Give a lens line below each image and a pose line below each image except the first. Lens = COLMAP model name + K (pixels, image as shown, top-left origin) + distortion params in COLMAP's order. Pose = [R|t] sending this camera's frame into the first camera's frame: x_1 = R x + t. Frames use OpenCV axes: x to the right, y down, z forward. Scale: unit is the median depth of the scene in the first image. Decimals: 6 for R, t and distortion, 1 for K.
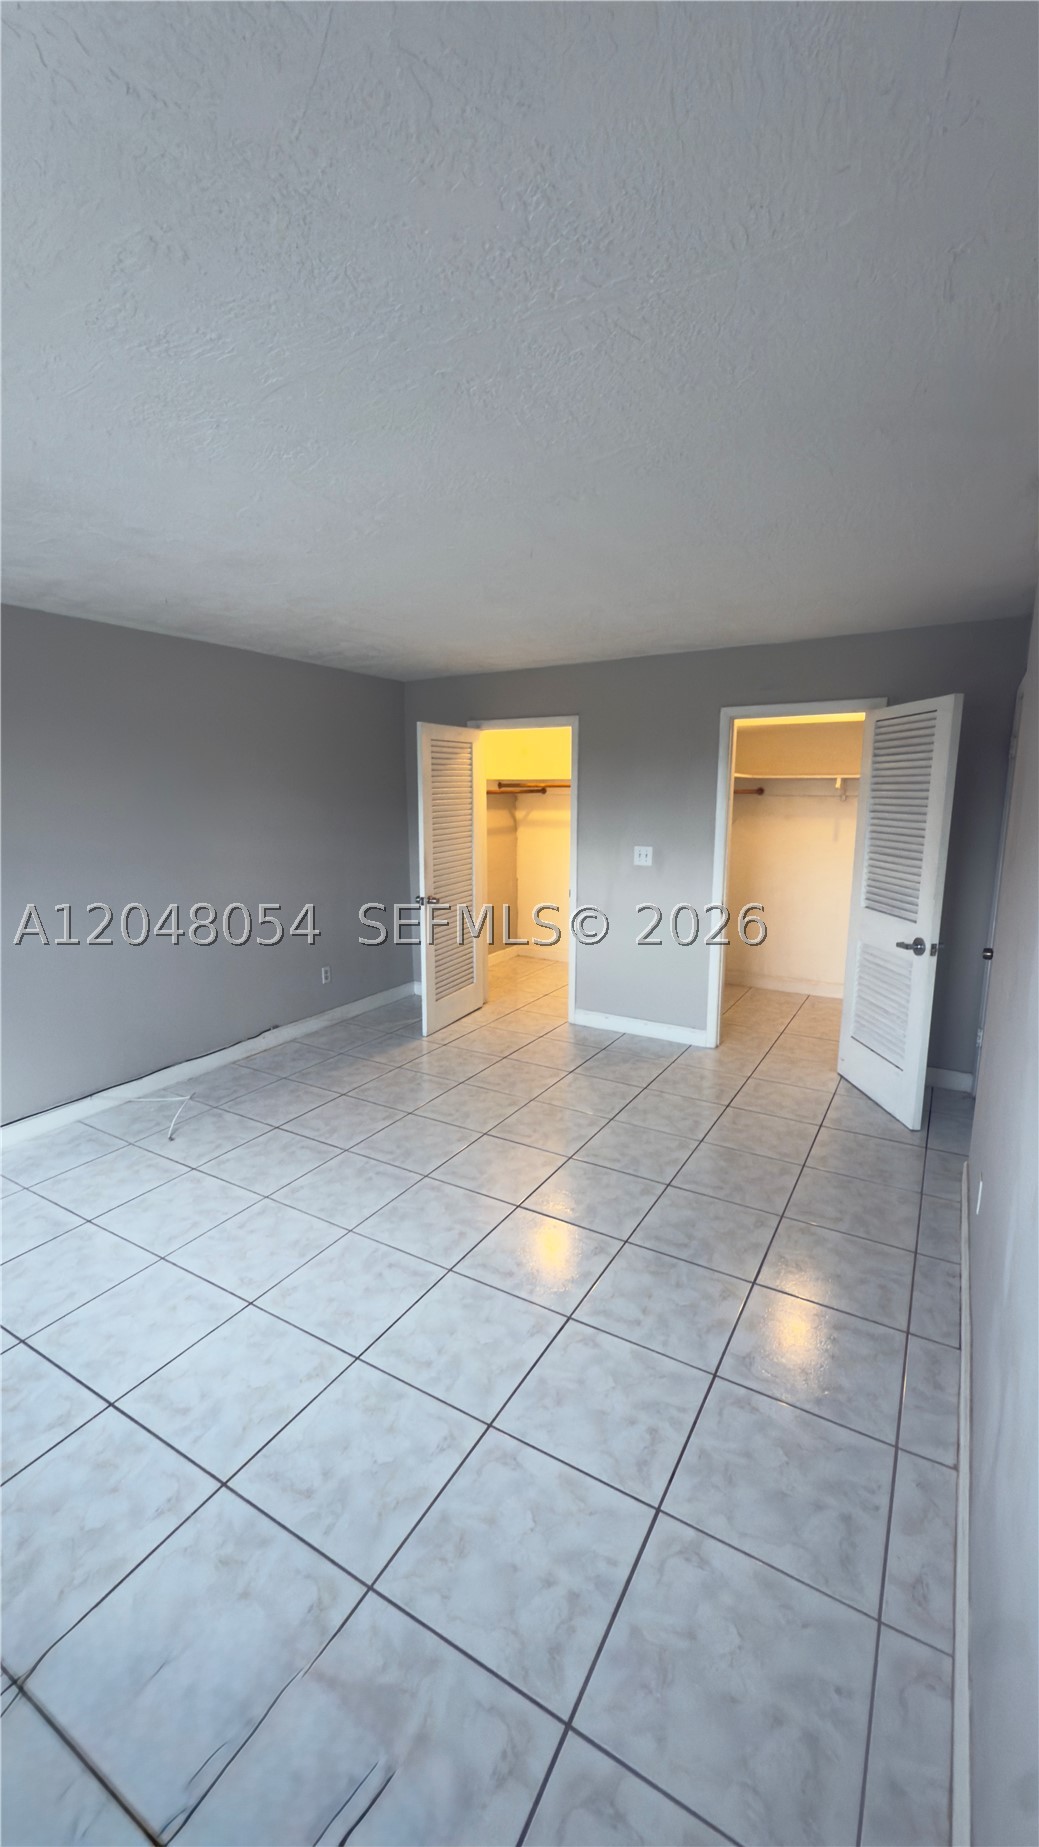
lens RADIAL K [[736.7, 0, 523.9], [0, 736.7, 925.1], [0, 0, 1]] dist [-0.003629, 0.000180]
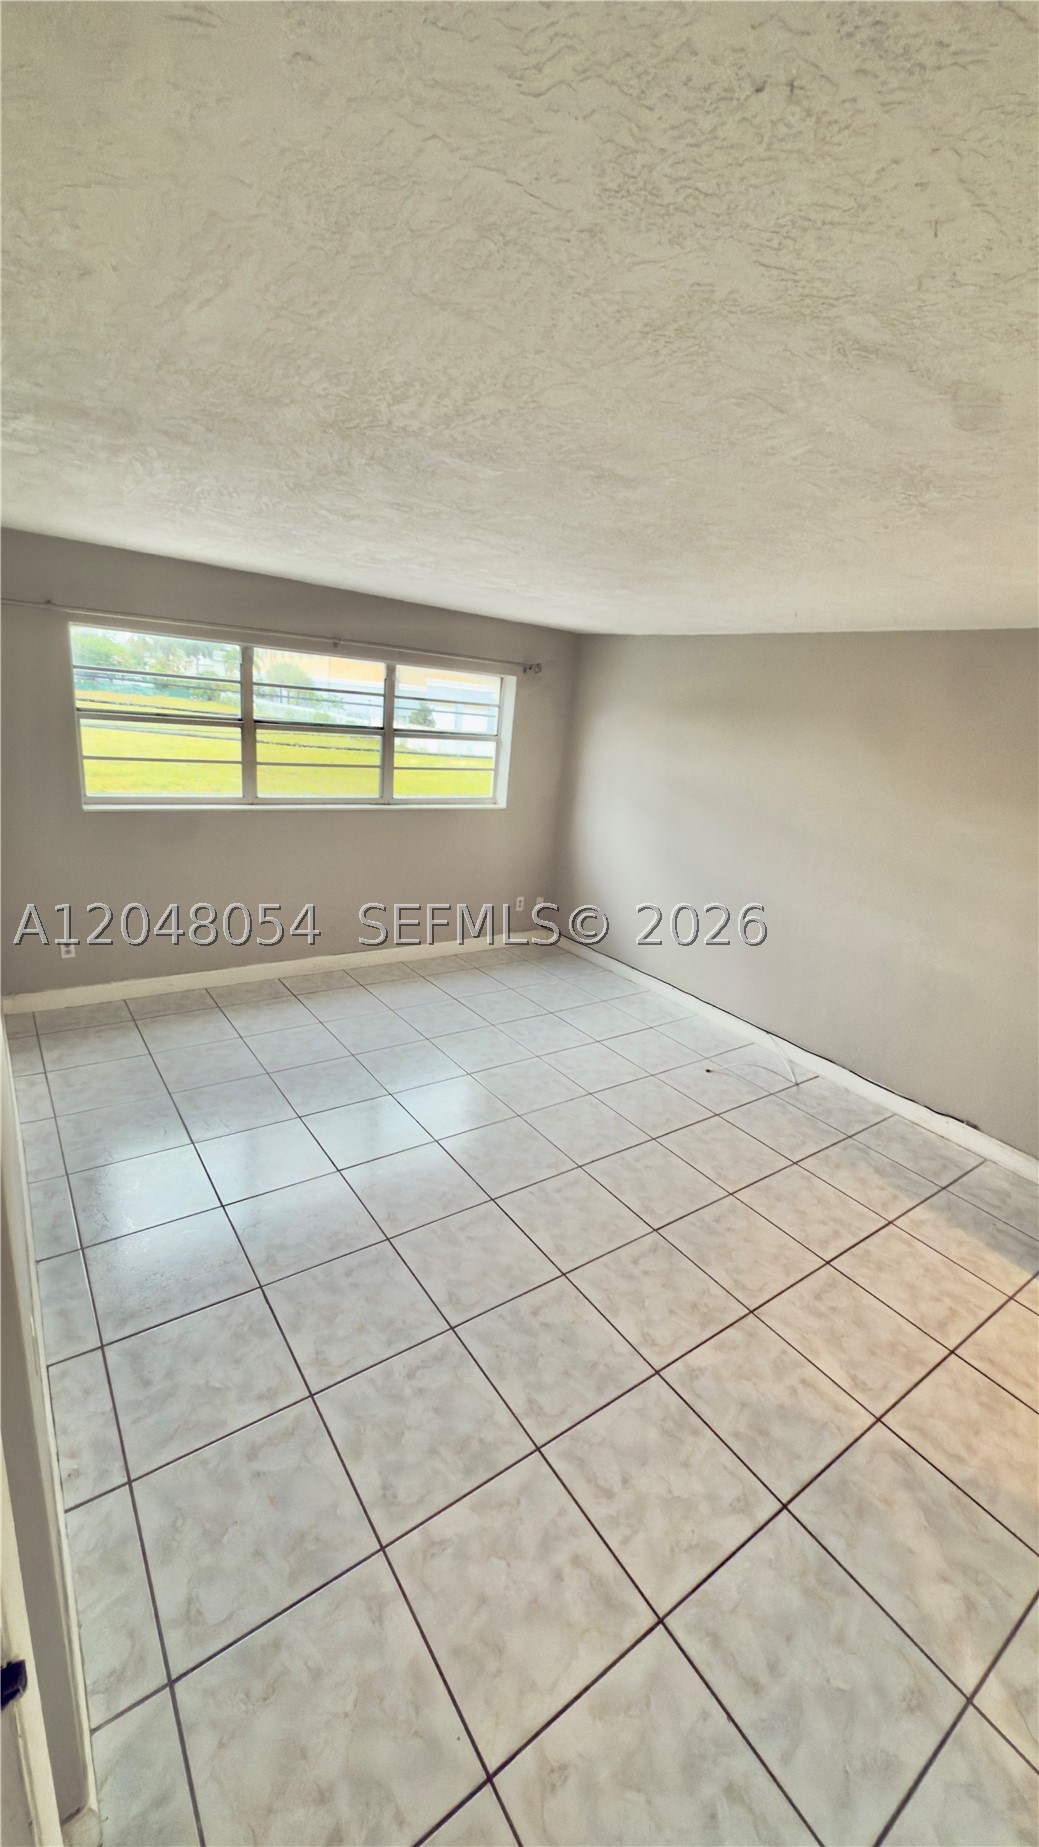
lens RADIAL K [[736.7, 0, 530.4], [0, 736.7, 919.4], [0, 0, 1]] dist [-0.003629, 0.000180]
pose [[-0.407663, 0.220521, -0.886105, 0.612621], [-0.252496, 0.905341, 0.341472, -0.255830], [0.877529, 0.362944, -0.313393, 0.950444]]
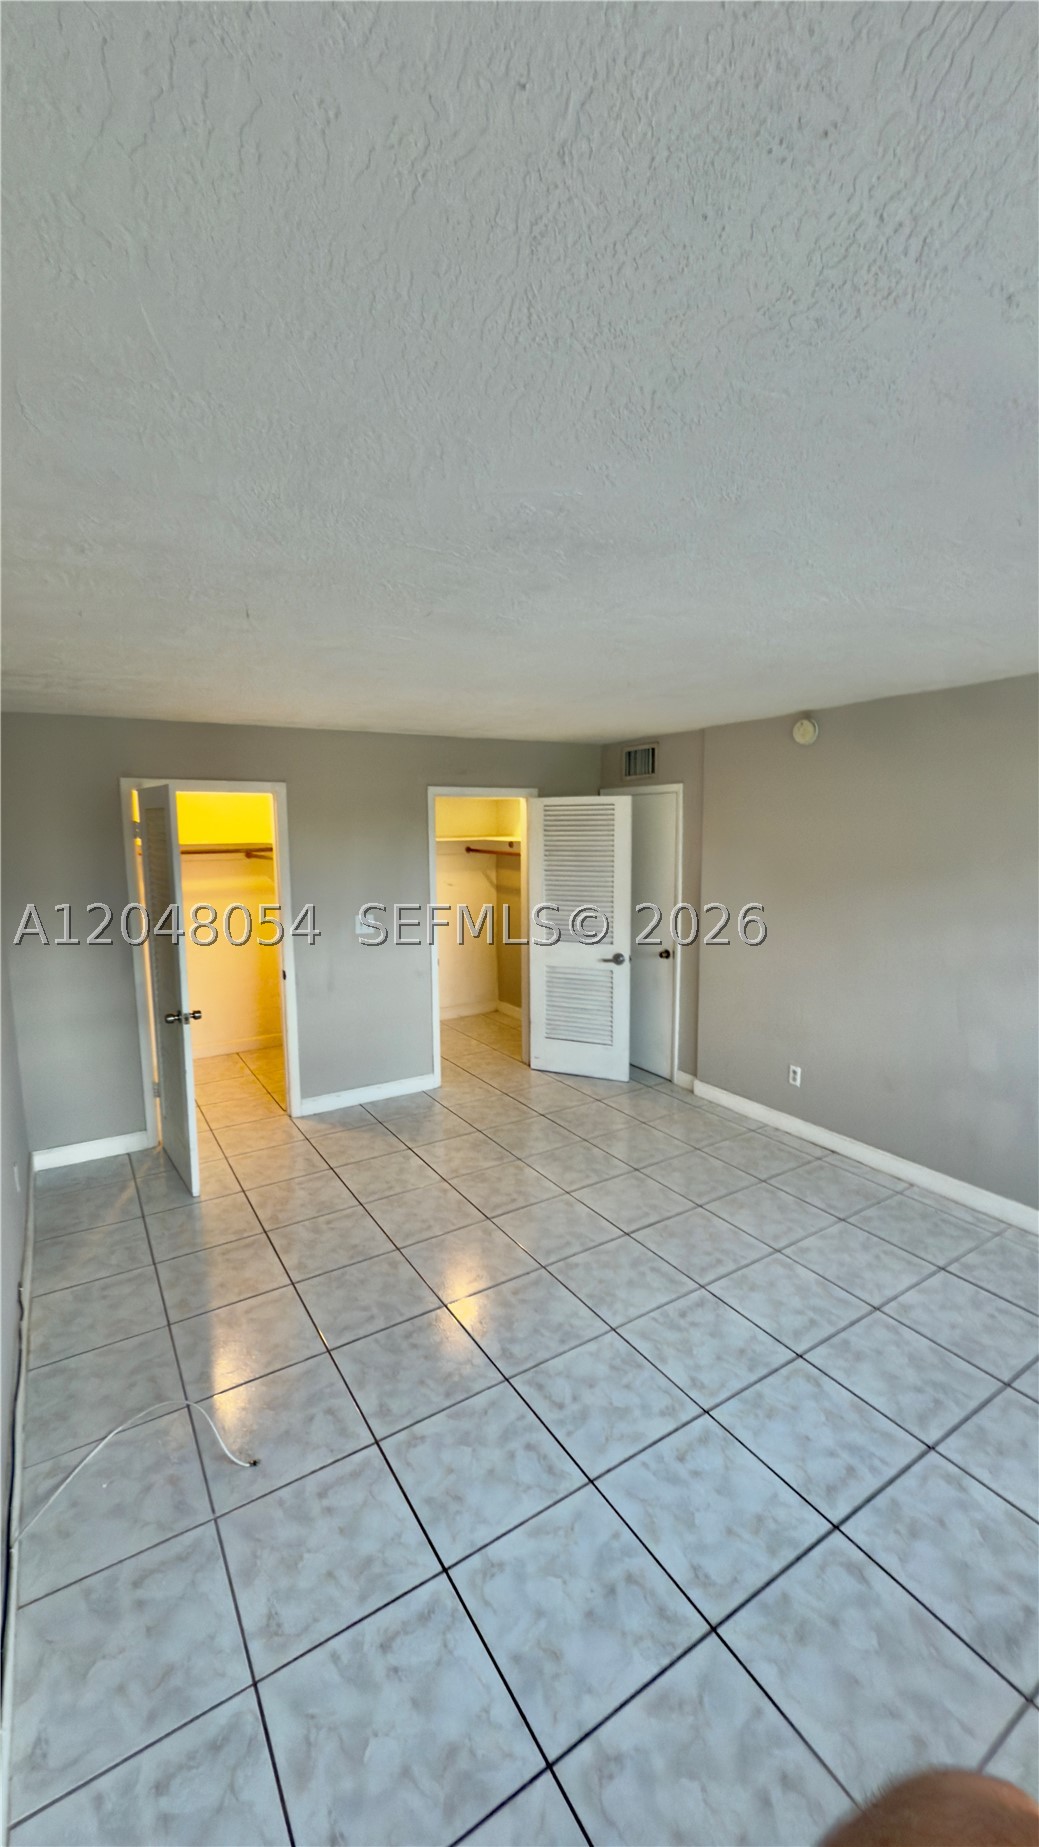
lens RADIAL K [[736.7, 0, 521.6], [0, 736.7, 919.7], [0, 0, 1]] dist [-0.003629, 0.000180]
pose [[0.457466, -0.114735, 0.881794, -0.801306], [0.166786, 0.985113, 0.041651, -0.134121], [-0.873446, 0.128017, 0.469792, 0.422095]]
